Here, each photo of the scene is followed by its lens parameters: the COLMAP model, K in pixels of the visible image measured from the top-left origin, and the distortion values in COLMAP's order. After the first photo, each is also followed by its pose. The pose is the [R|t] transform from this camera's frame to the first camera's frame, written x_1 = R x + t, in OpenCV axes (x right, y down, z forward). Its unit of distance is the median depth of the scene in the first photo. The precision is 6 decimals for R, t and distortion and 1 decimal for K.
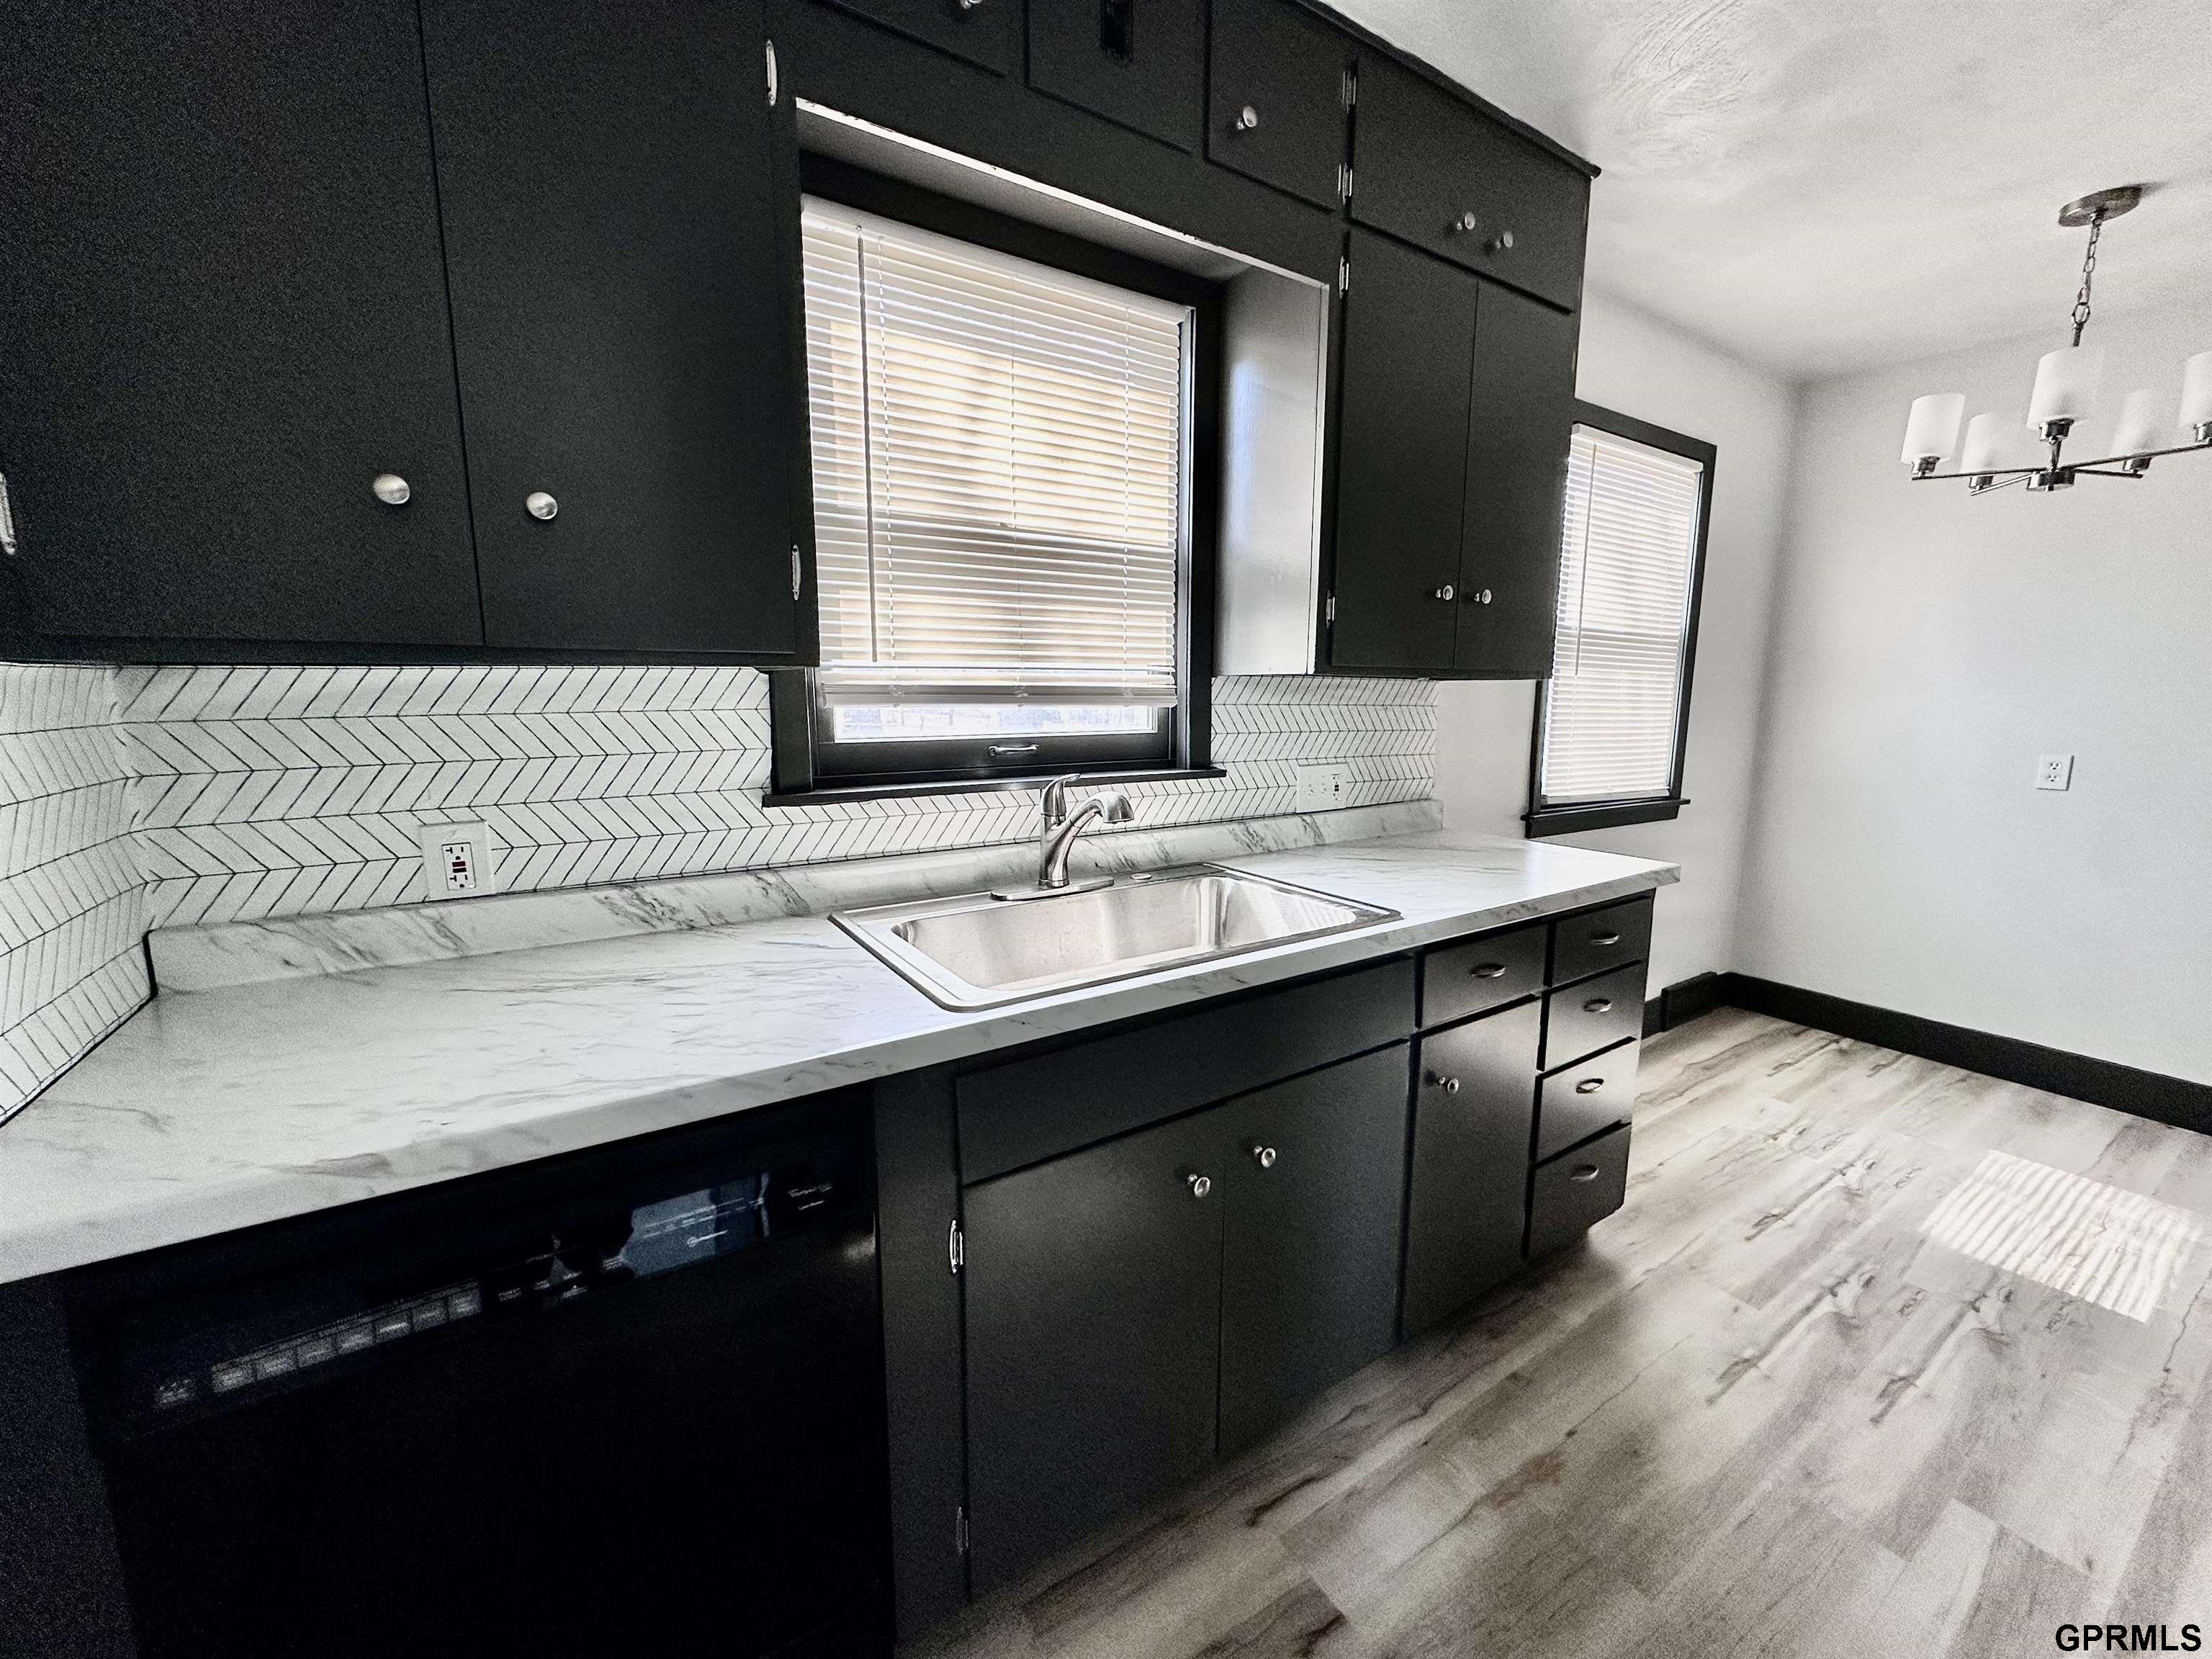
lens RADIAL K [[879.9, 0, 1106.0], [0, 879.9, 829.5], [0, 0, 1]] dist [-0.002682, 0.000910]
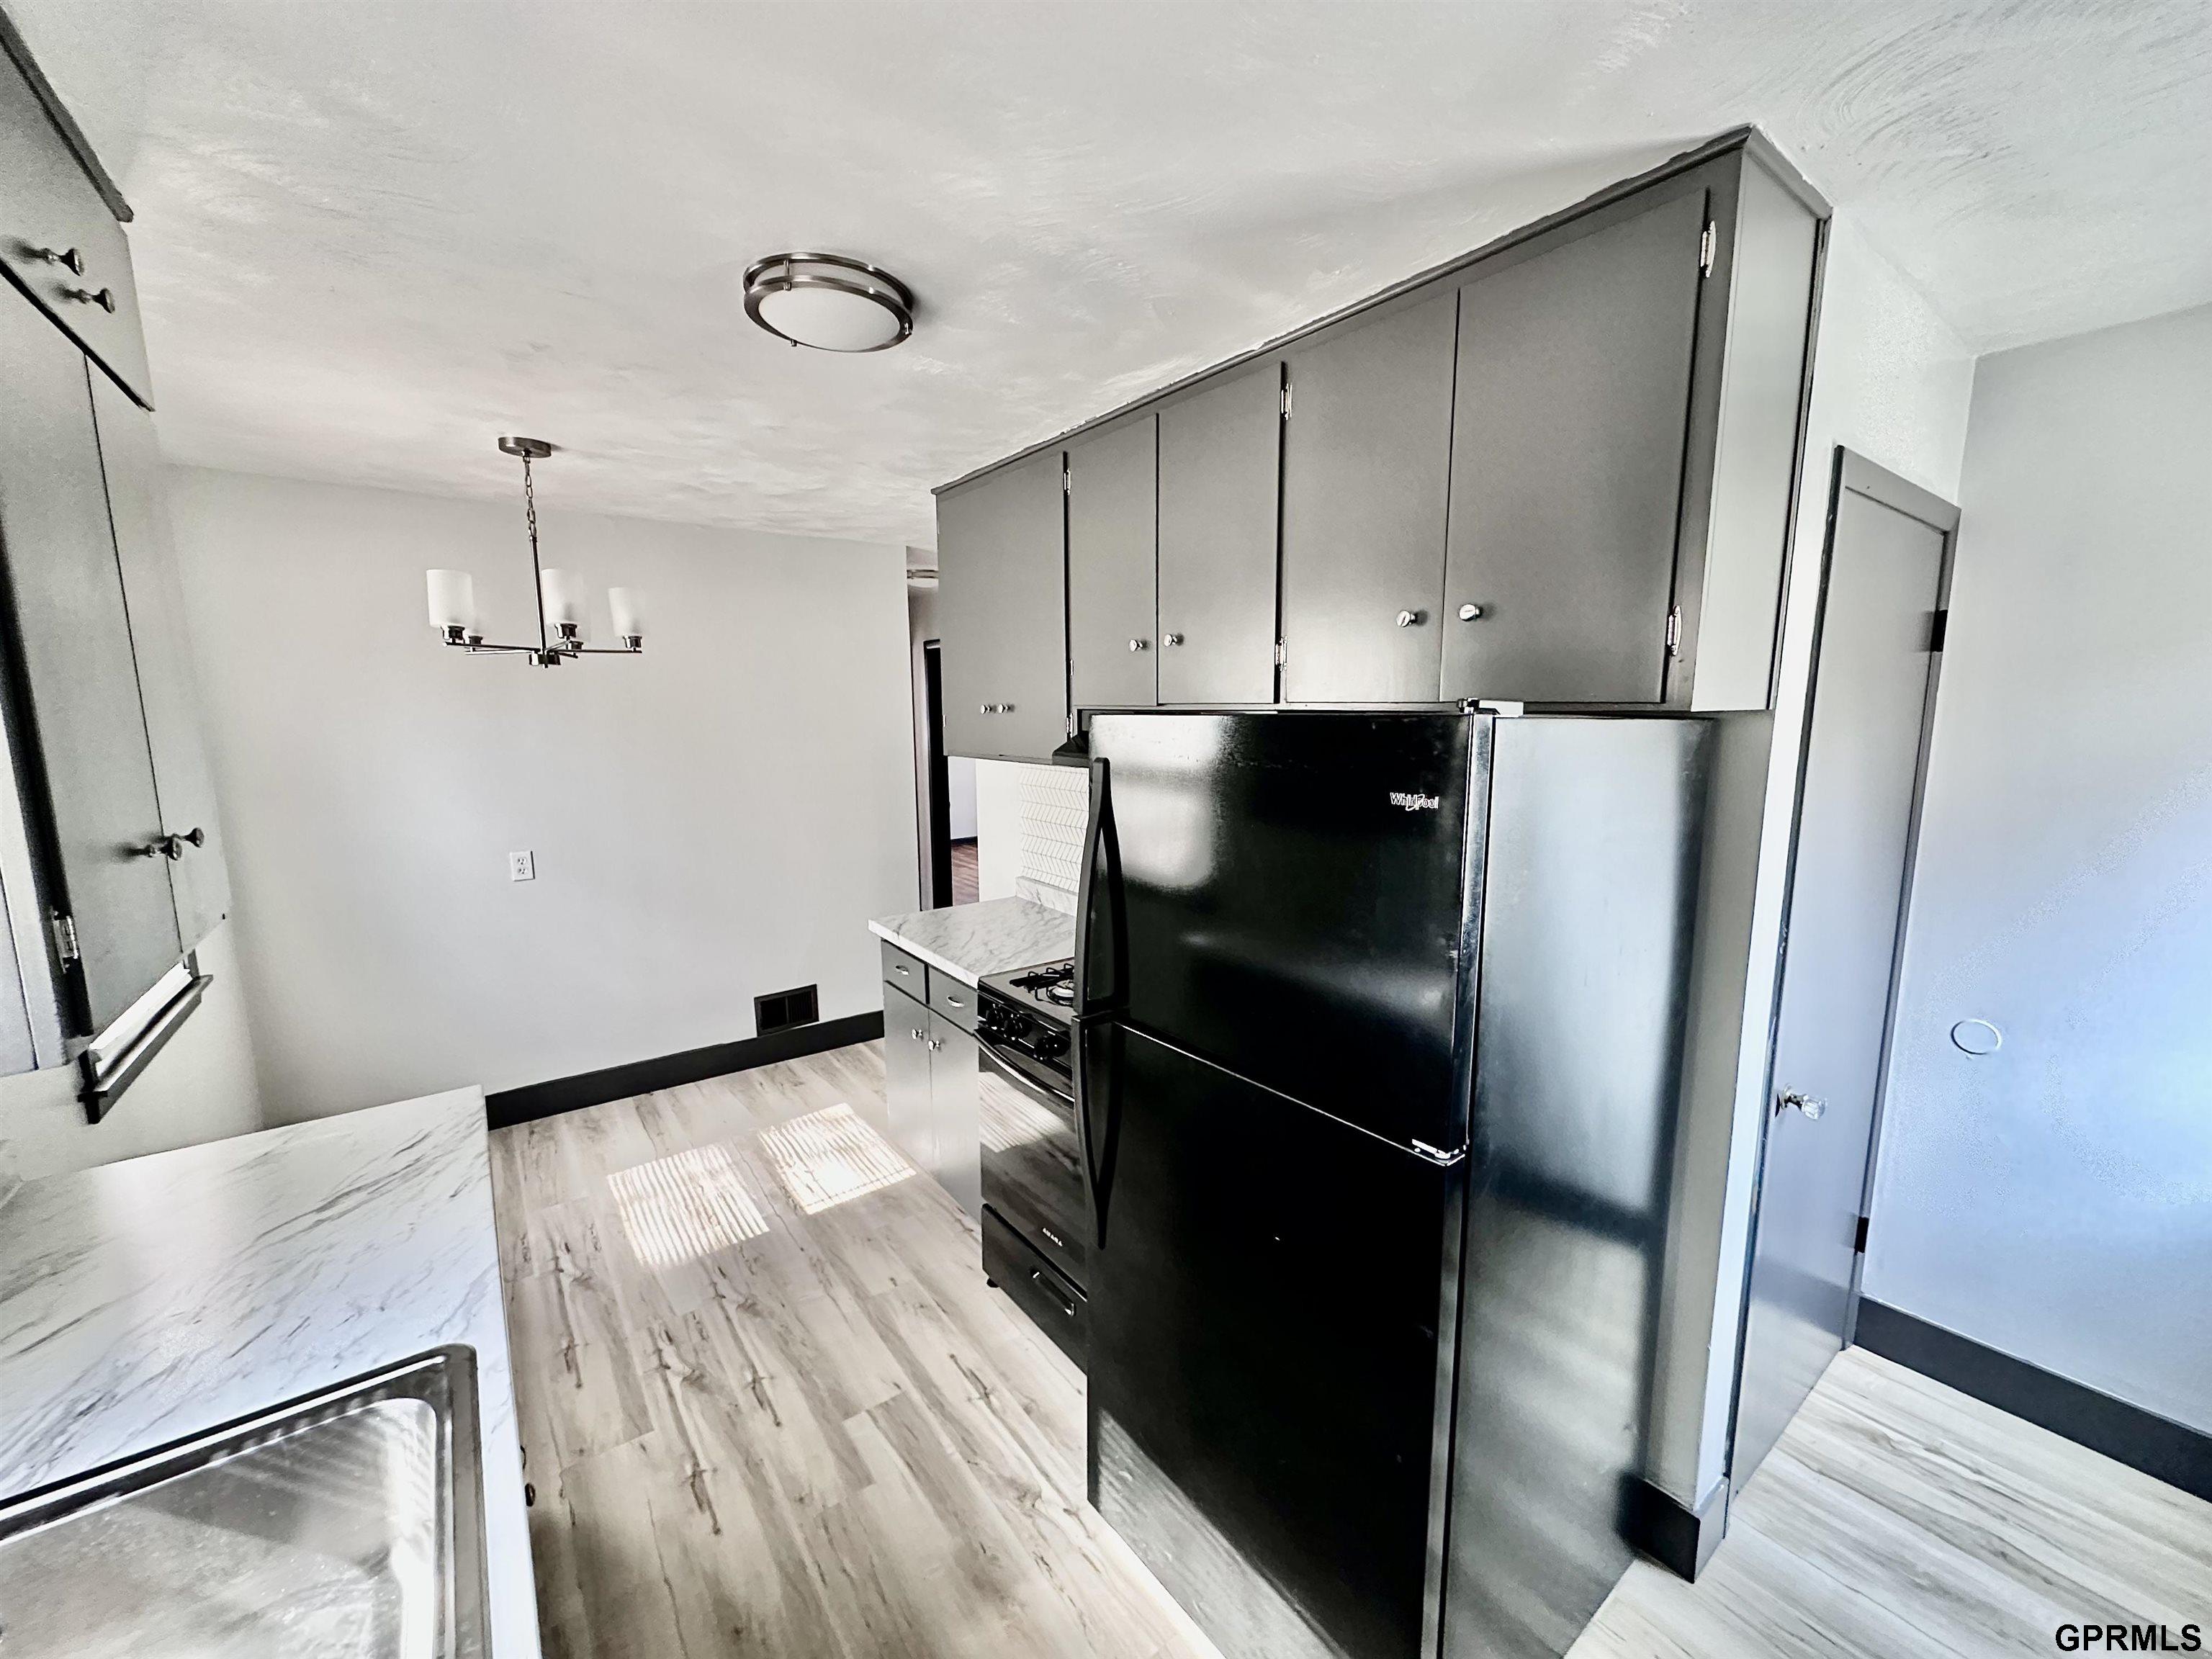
lens RADIAL K [[879.9, 0, 1106.0], [0, 879.9, 829.5], [0, 0, 1]] dist [-0.002682, 0.000910]
pose [[-0.062043, -0.150624, 0.986642, -0.254167], [0.166321, 0.973164, 0.159025, -0.257833], [-0.984118, 0.173965, -0.035326, 0.346144]]
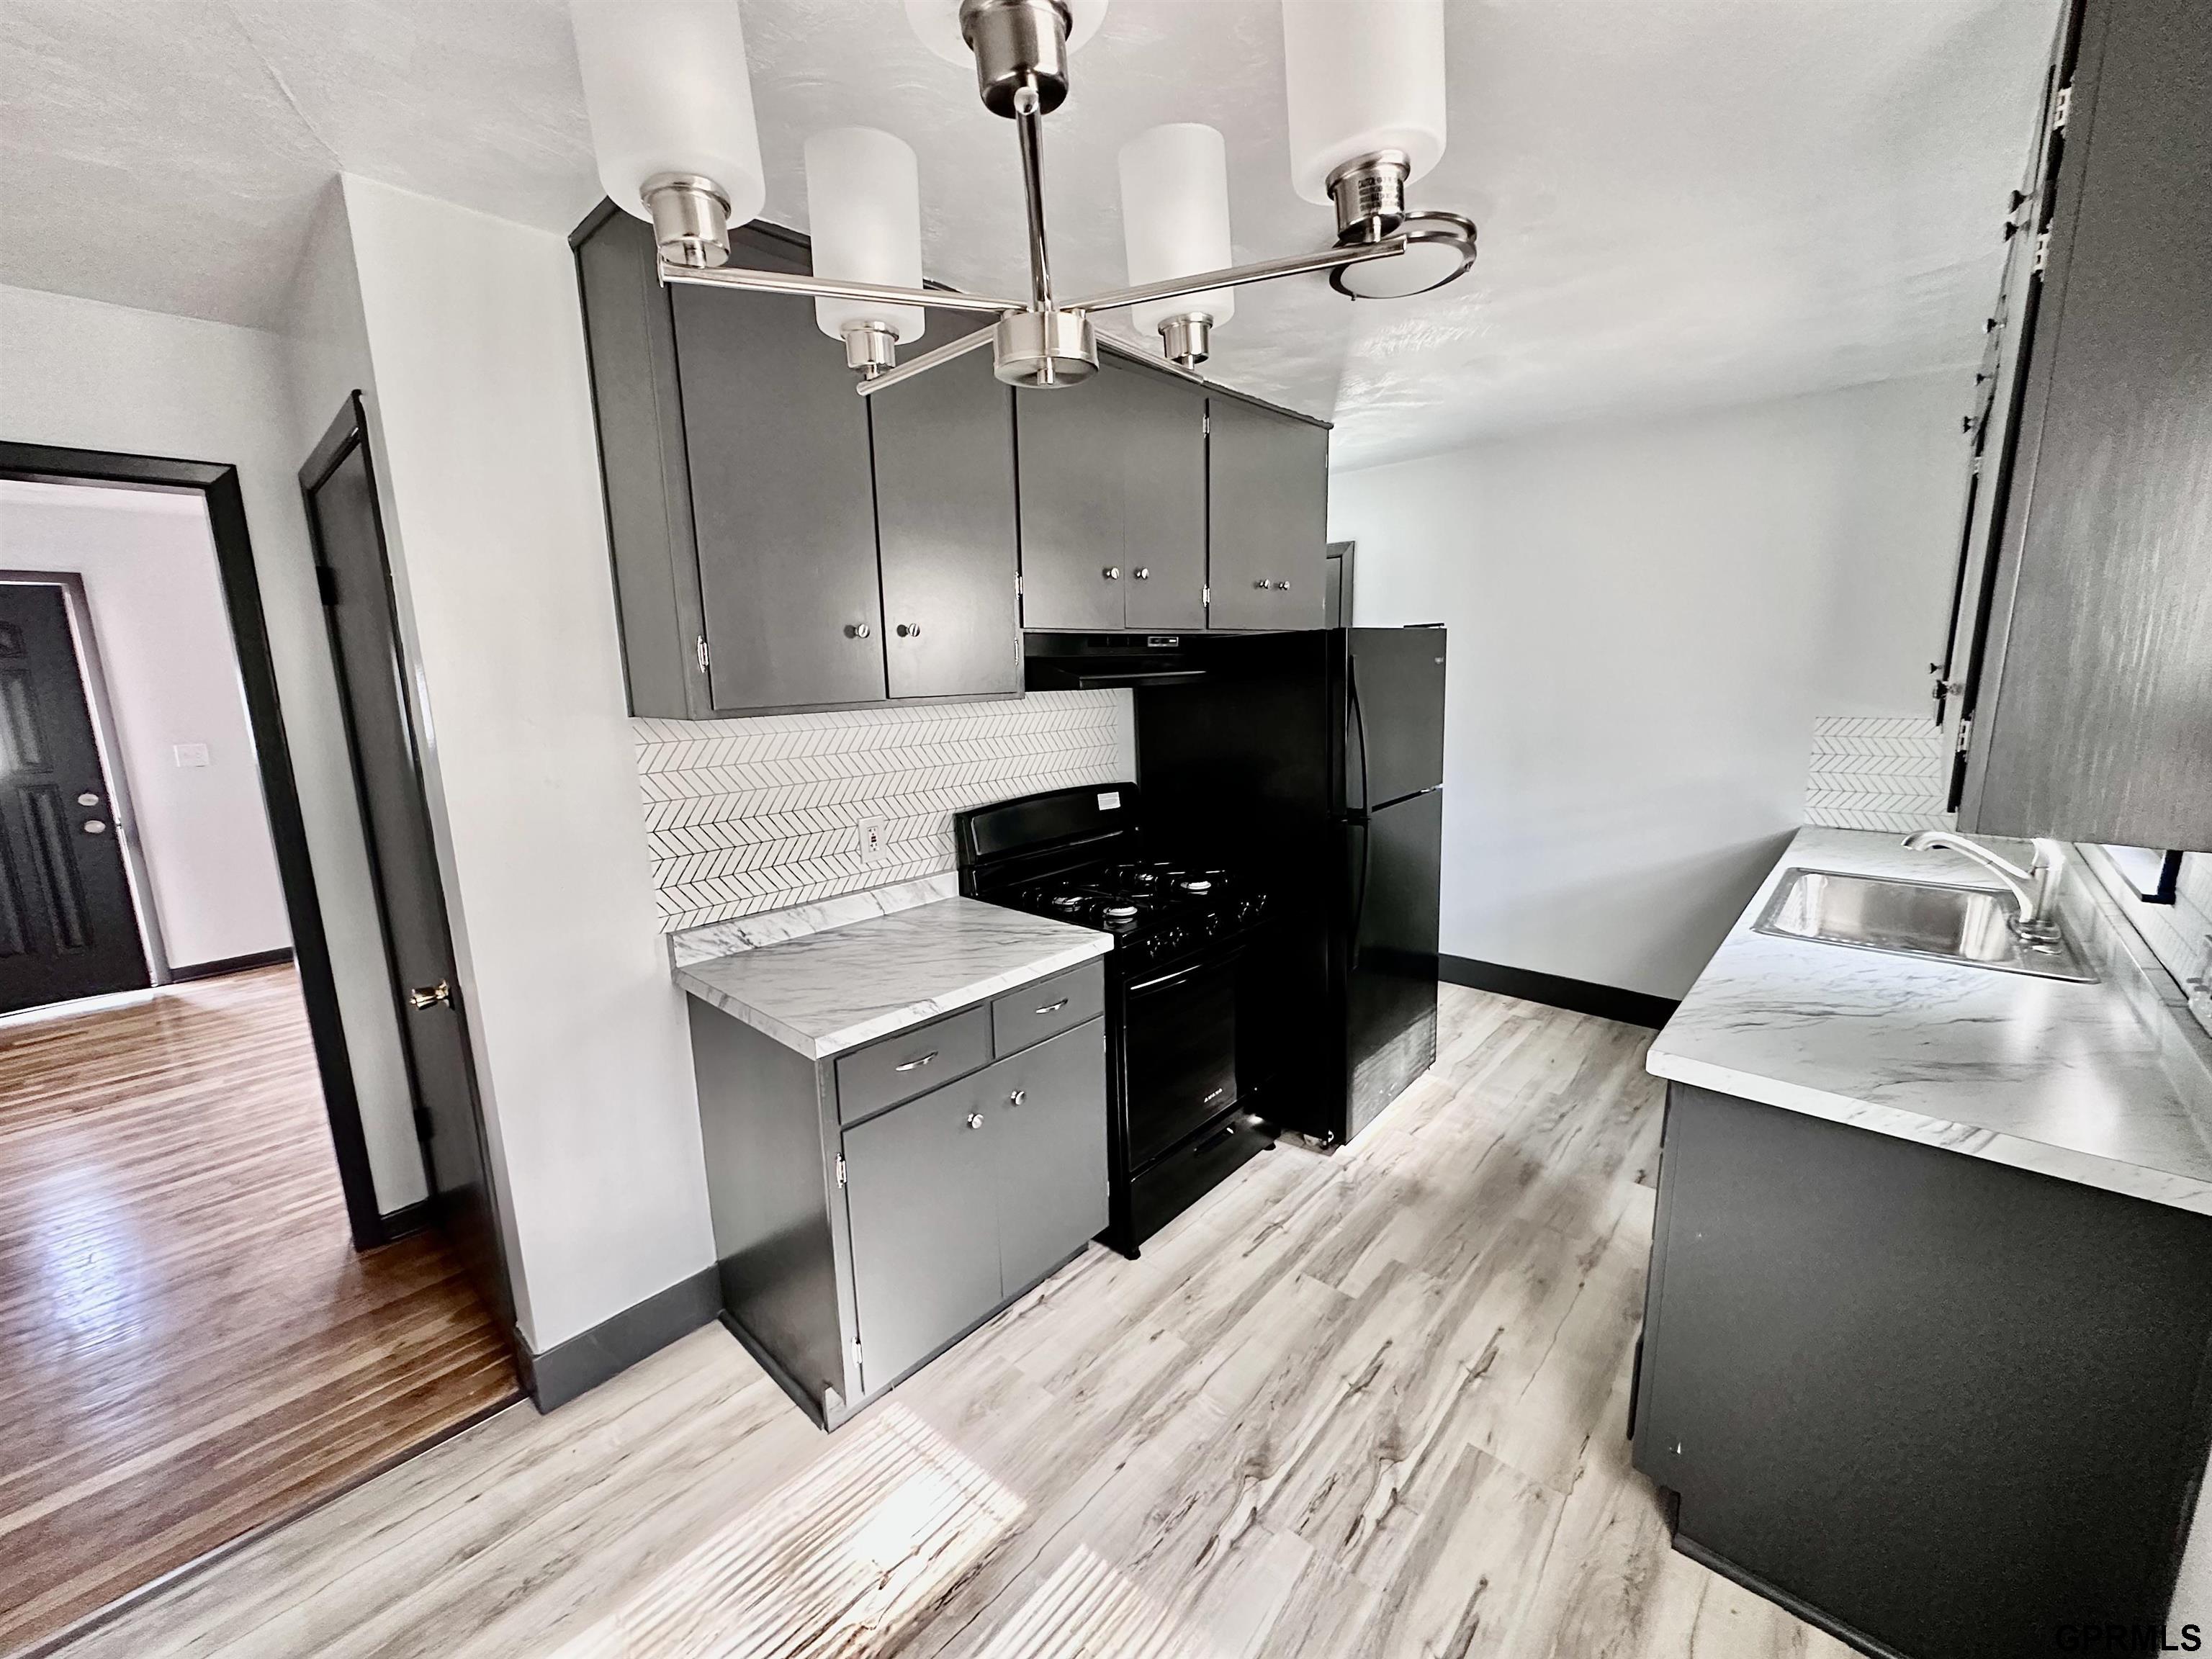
lens RADIAL K [[879.9, 0, 1106.0], [0, 879.9, 829.5], [0, 0, 1]] dist [-0.002682, 0.000910]
pose [[-0.967753, 0.060947, -0.244415, 1.293885], [-0.025945, 0.941012, 0.337377, -0.386221], [0.250560, 0.332839, -0.909086, 1.518829]]
